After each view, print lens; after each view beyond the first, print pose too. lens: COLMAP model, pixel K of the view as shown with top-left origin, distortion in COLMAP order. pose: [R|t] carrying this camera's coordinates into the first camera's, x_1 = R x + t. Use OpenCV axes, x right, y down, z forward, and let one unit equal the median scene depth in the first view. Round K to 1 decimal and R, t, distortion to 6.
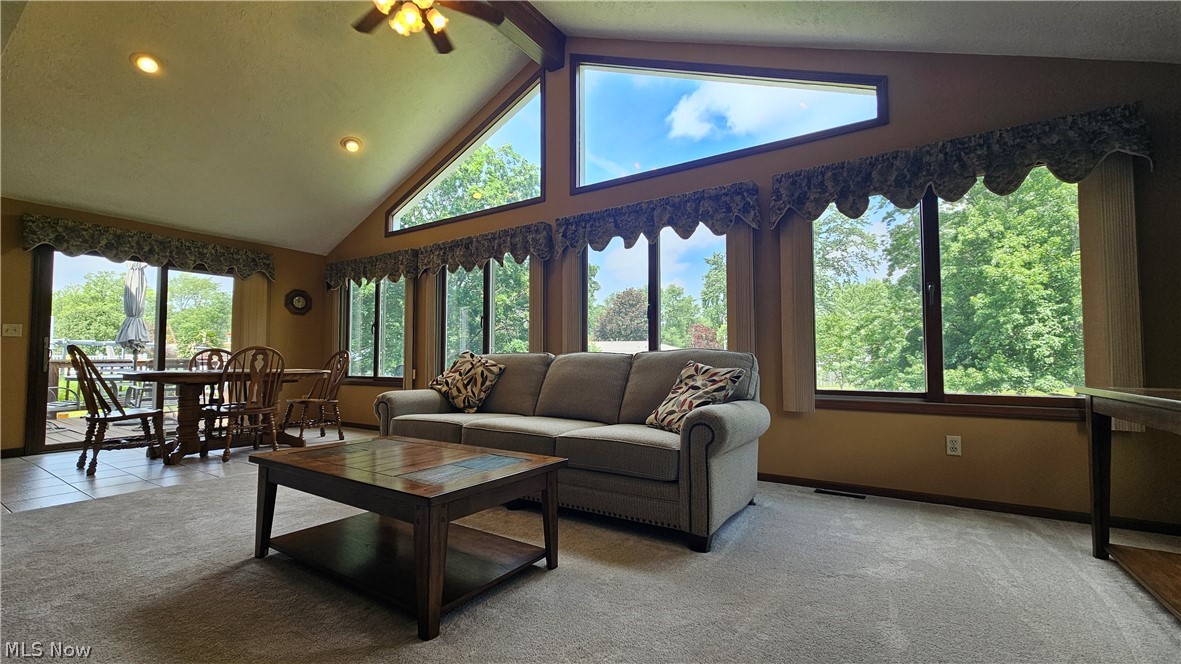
lens RADIAL K [[485.7, 0, 588.9], [0, 485.7, 339.6], [0, 0, 1]] dist [-0.000923, 0.000905]
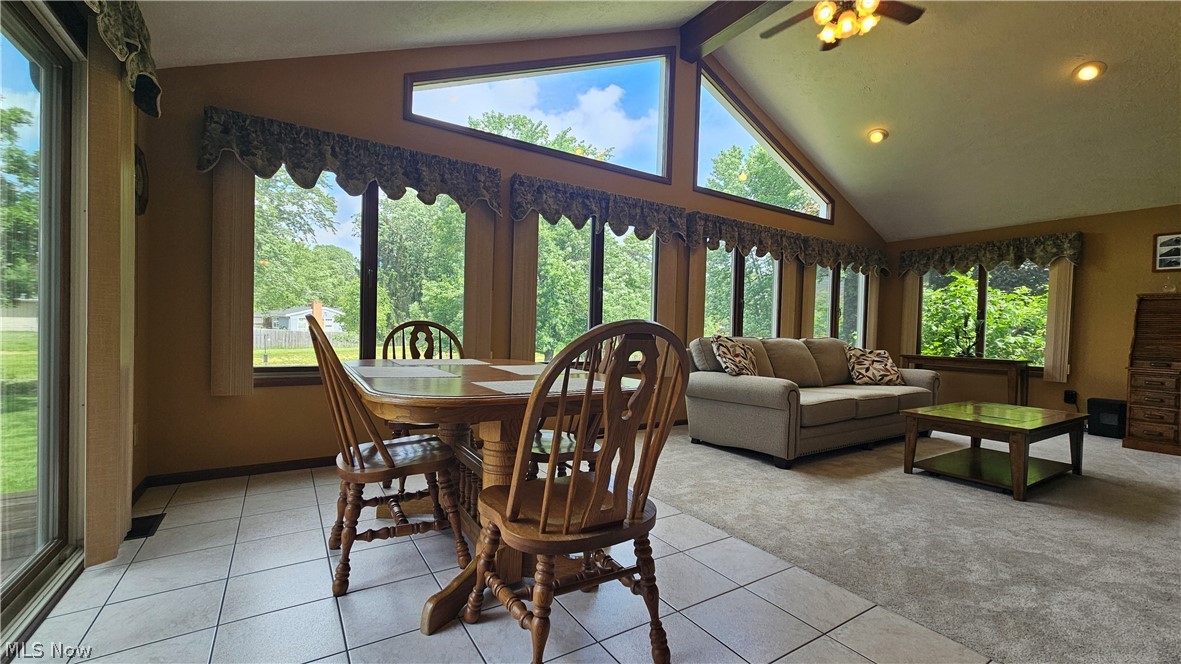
lens RADIAL K [[480.1, 0, 587.2], [0, 480.1, 339.5], [0, 0, 1]] dist [-0.001956, 0.000074]
pose [[0.413854, -0.009594, 0.910293, -1.086112], [-0.069386, 0.996703, 0.042050, 0.009282], [-0.907695, -0.080564, 0.411824, 0.717302]]
